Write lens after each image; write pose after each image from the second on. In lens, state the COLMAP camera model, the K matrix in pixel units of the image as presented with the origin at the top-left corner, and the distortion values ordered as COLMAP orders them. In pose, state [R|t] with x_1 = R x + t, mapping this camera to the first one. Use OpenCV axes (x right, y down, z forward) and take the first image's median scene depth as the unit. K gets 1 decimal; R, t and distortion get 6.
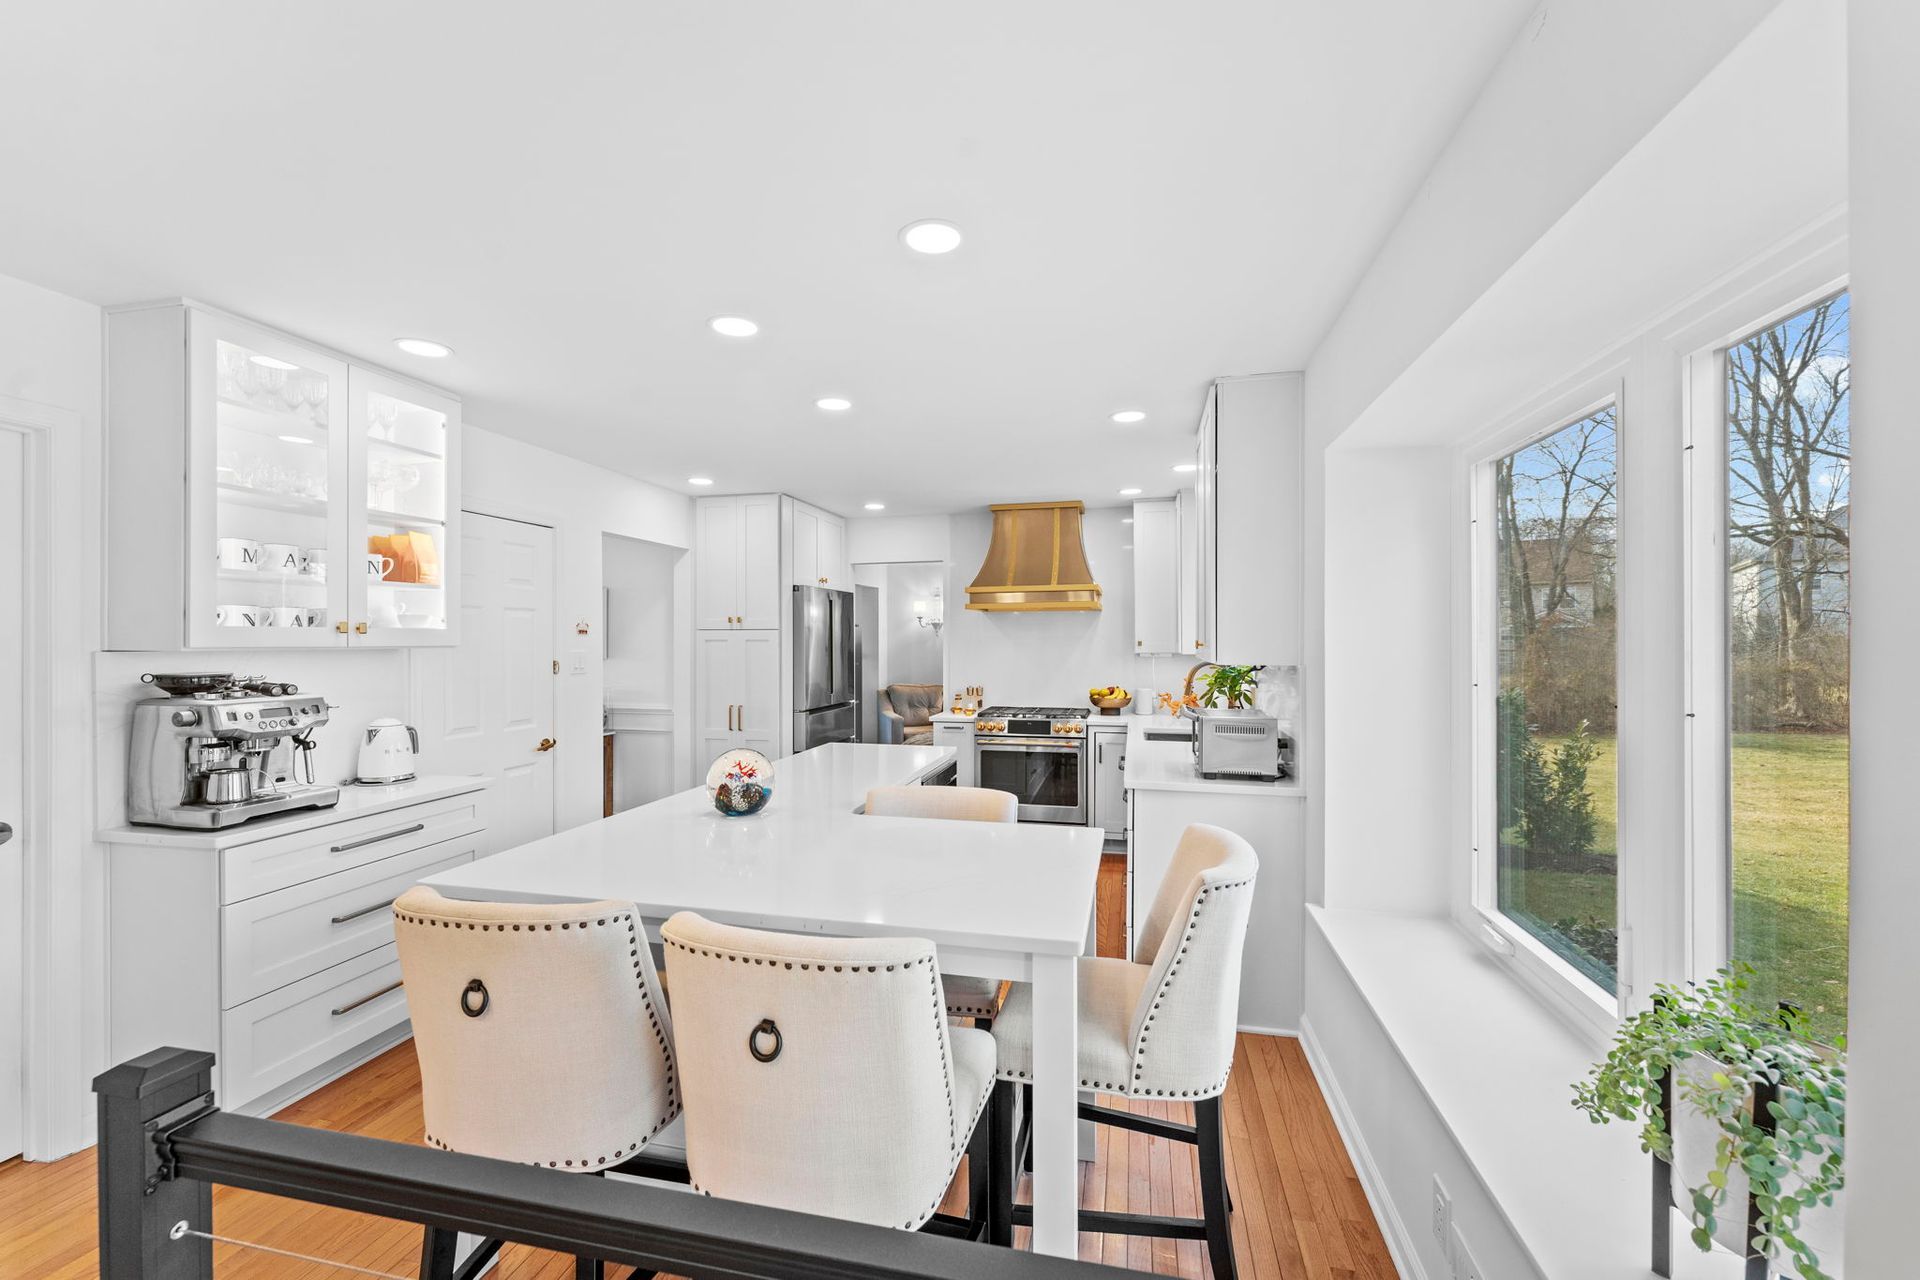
lens RADIAL K [[767.3, 0, 959.5], [0, 767.3, 637.9], [0, 0, 1]] dist [0.001078, -0.000339]
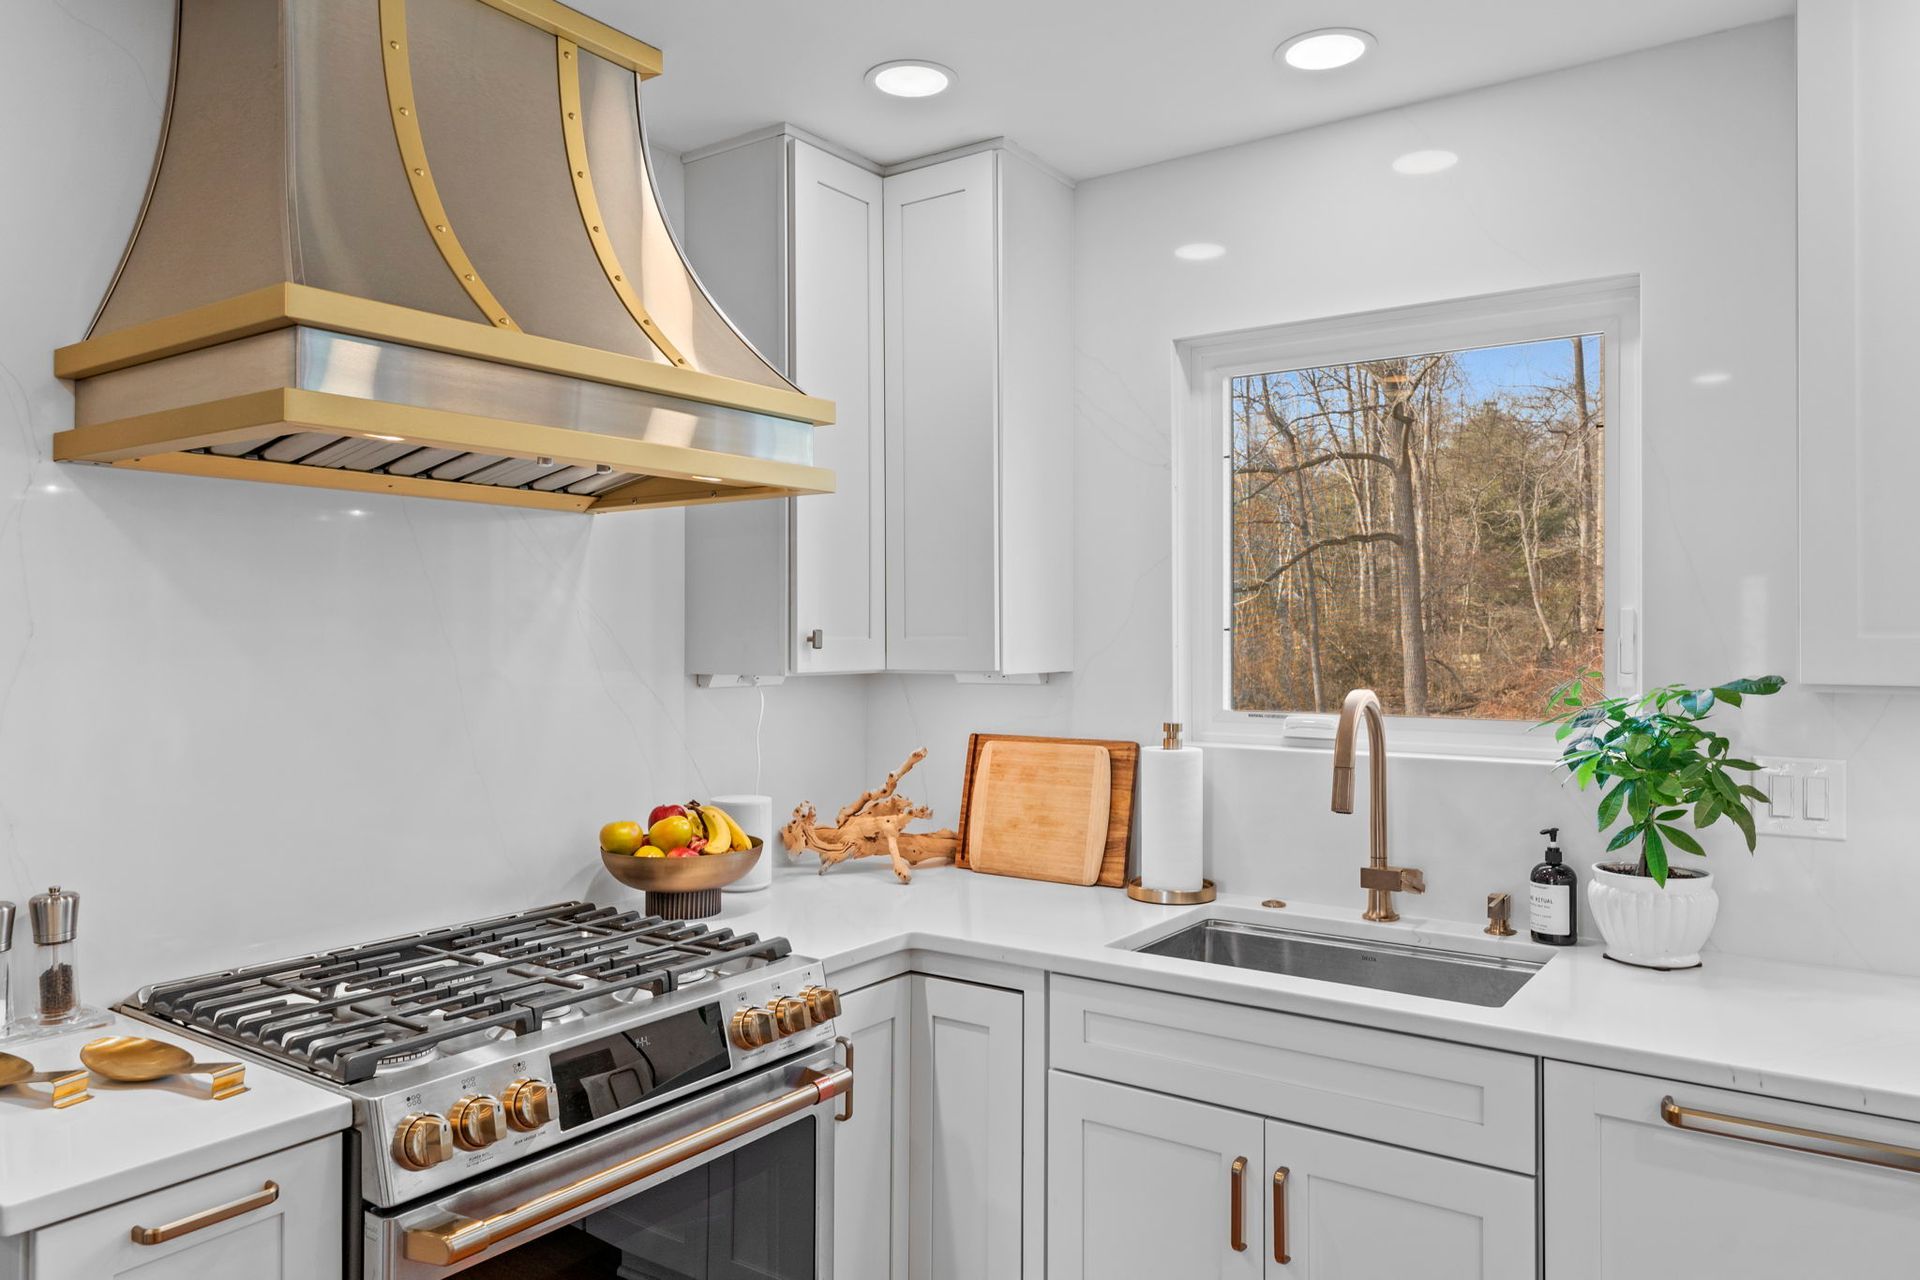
lens RADIAL K [[1291.1, 0, 960.8], [0, 1291.1, 625.3], [0, 0, 1]] dist [-0.000365, -0.002889]
pose [[0.380939, 0.010822, 0.924537, -0.324434], [-0.003849, 0.999941, -0.010118, 0.011022], [-0.924592, 0.000296, 0.380958, 1.369232]]
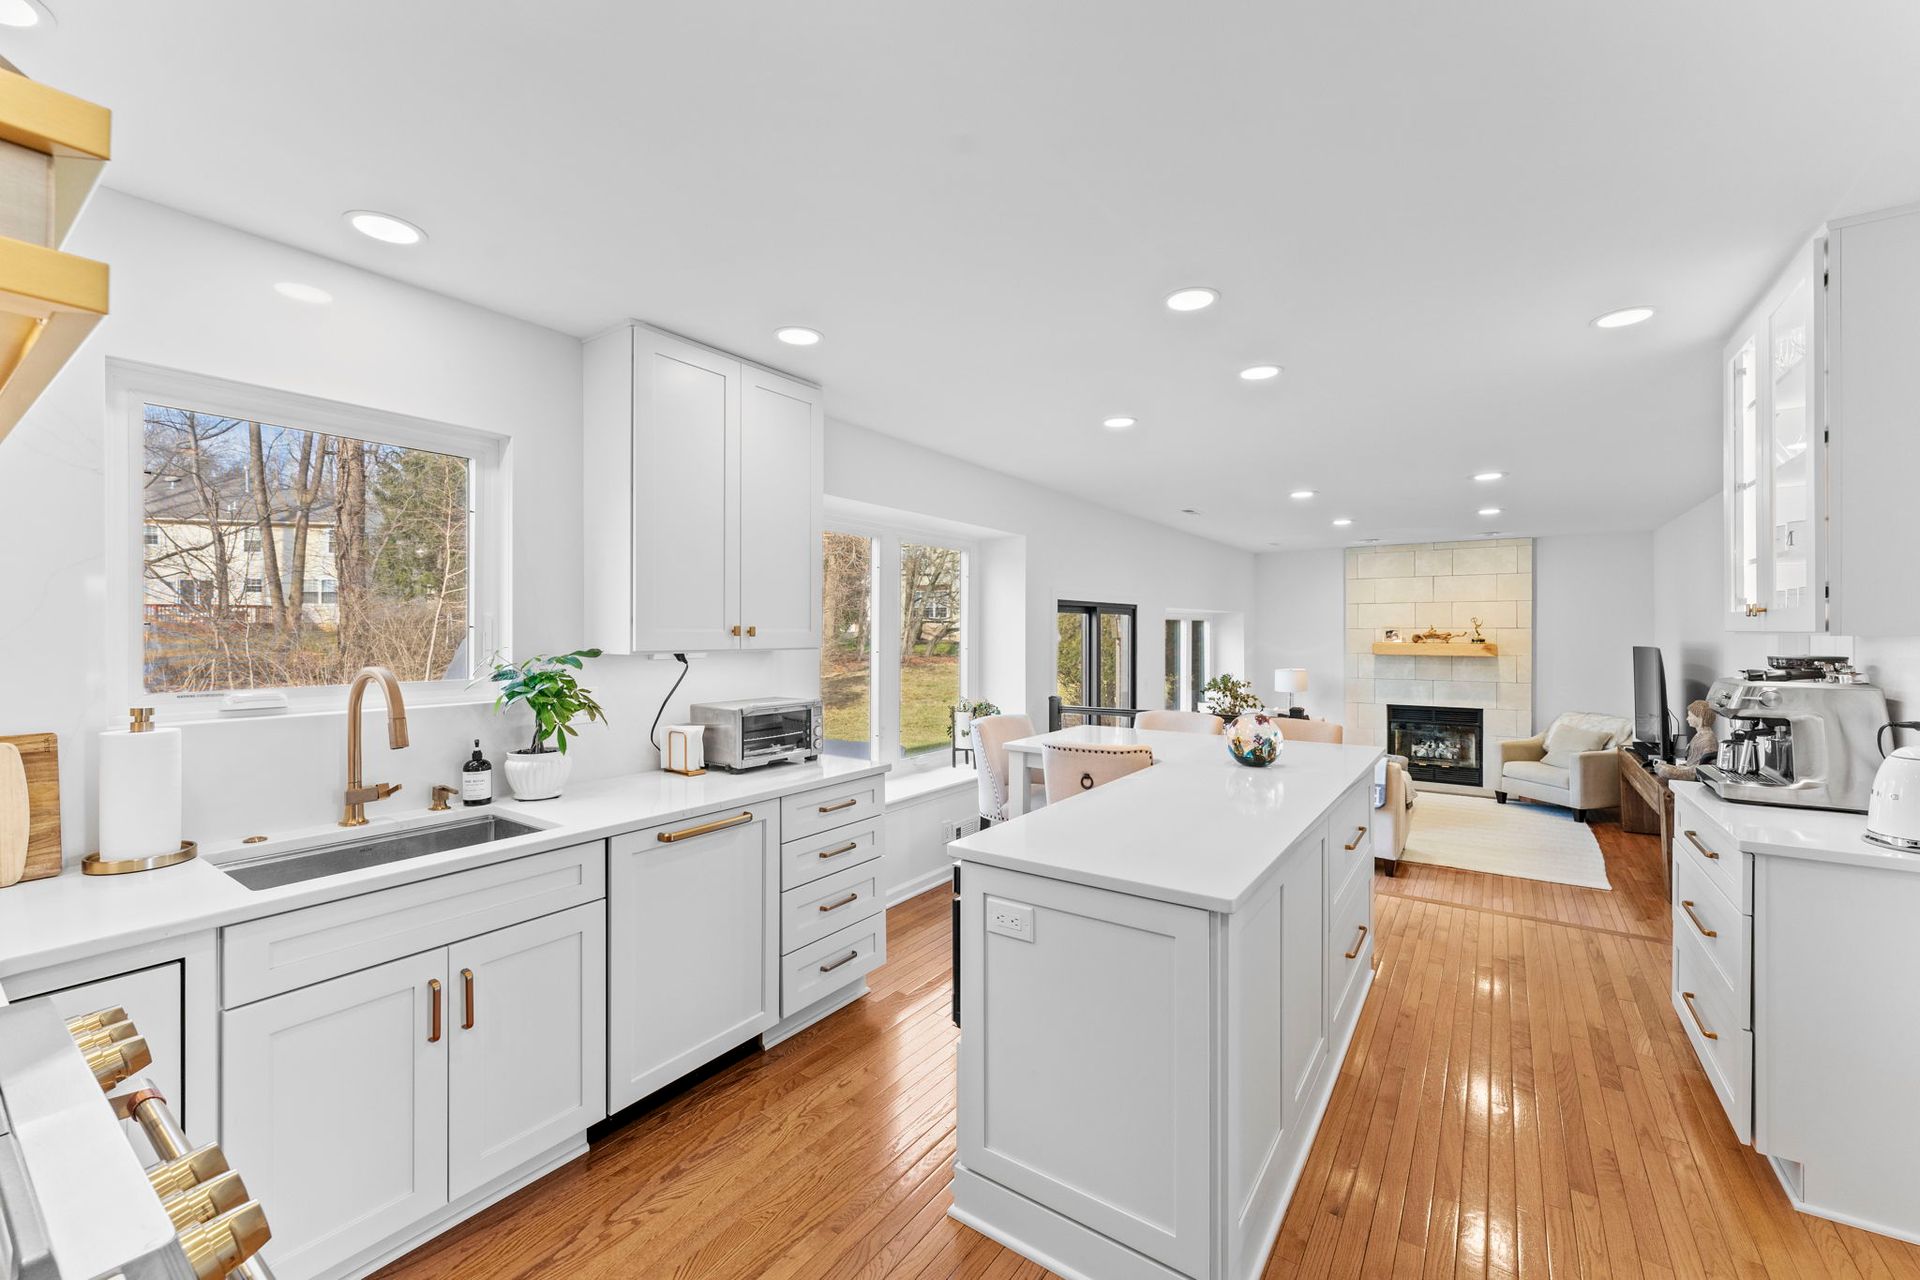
lens RADIAL K [[767.3, 0, 959.5], [0, 767.3, 637.9], [0, 0, 1]] dist [0.001078, -0.000339]
pose [[-0.925751, -0.001906, 0.378130, -0.250515], [0.000079, 0.999986, 0.005236, 0.012210], [-0.378135, 0.004877, -0.925738, 1.865255]]
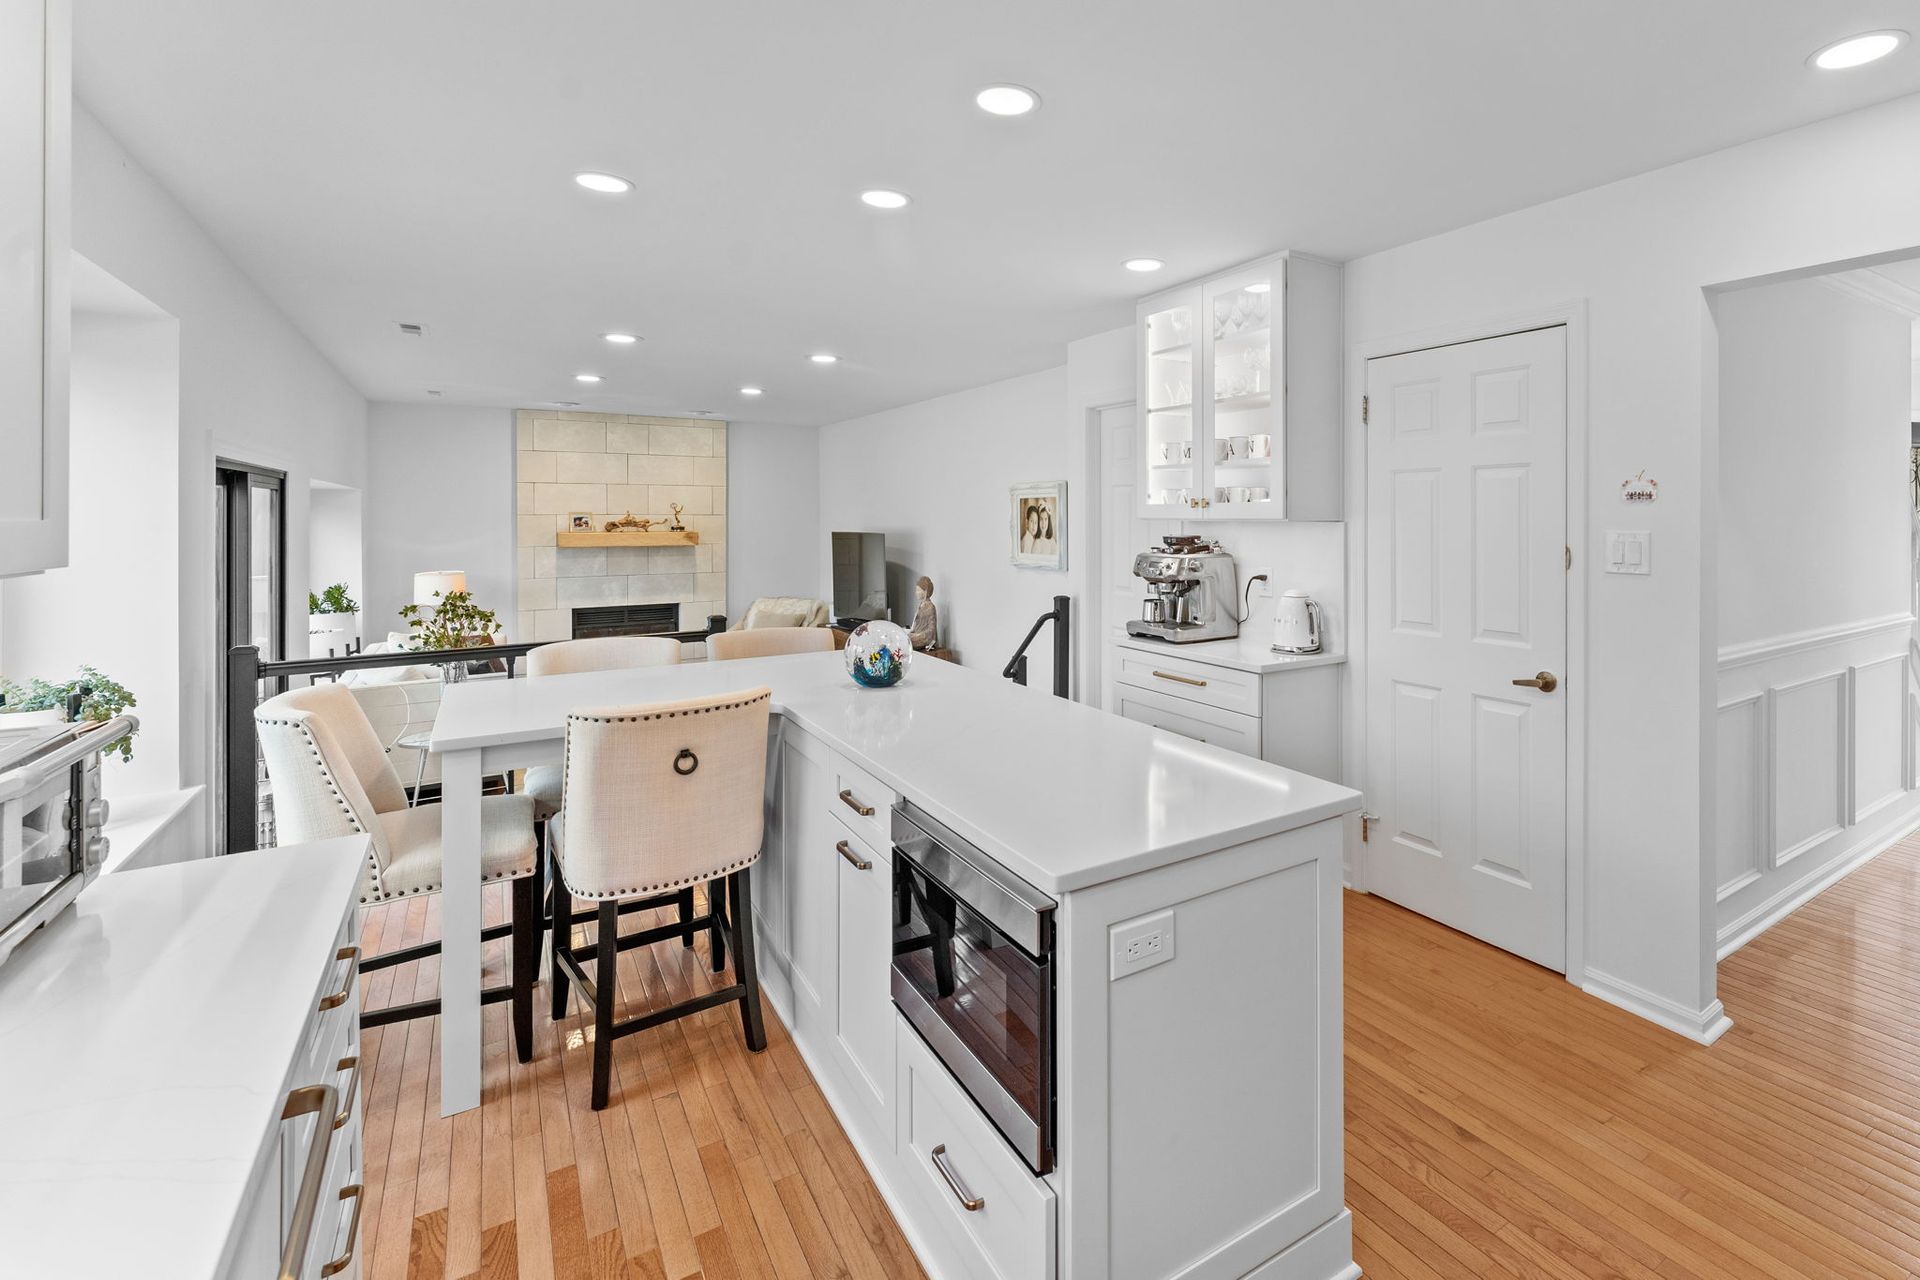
lens RADIAL K [[892.9, 0, 1112.3], [0, 892.9, 518.7], [0, 0, 1]] dist [0.001262, -0.000176]
pose [[-0.673469, 0.001088, -0.739215, 0.293633], [0.002475, 0.999997, -0.000783, 0.010608], [0.739212, -0.002356, -0.673469, 1.608219]]
